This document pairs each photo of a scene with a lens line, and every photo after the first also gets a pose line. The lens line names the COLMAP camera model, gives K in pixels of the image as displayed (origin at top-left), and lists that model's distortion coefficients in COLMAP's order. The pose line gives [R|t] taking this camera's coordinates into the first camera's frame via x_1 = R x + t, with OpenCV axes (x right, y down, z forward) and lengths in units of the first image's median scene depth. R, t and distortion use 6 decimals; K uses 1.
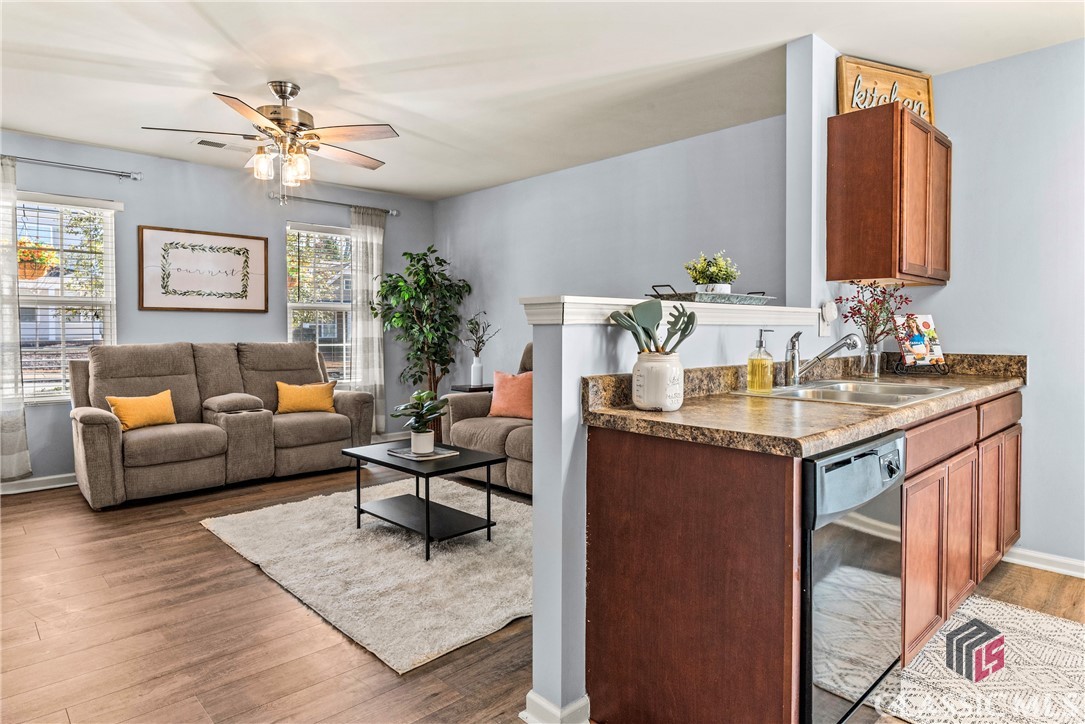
lens RADIAL K [[628.4, 0, 534.0], [0, 628.4, 344.0], [0, 0, 1]] dist [-0.002902, 0.000186]
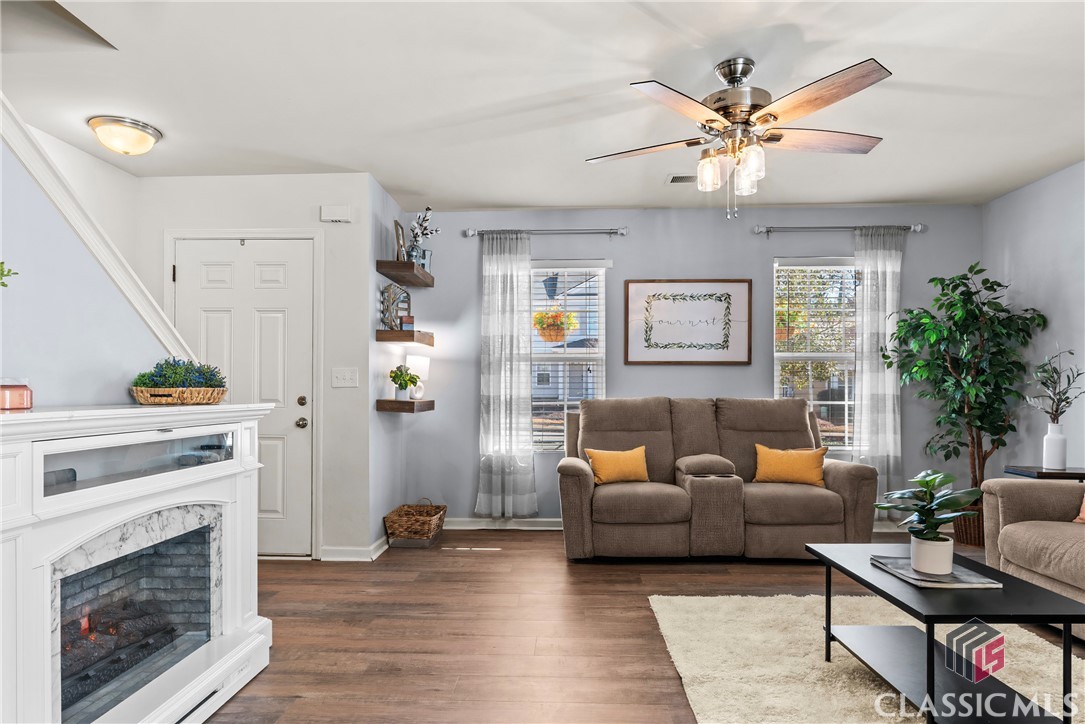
lens RADIAL K [[628.4, 0, 547.7], [0, 628.4, 395.1], [0, 0, 1]] dist [-0.002902, 0.000186]
pose [[0.706924, 0.003861, -0.707279, -0.005703], [-0.017104, 0.999786, -0.011638, 0.009357], [0.707083, 0.020324, 0.706838, 0.218697]]
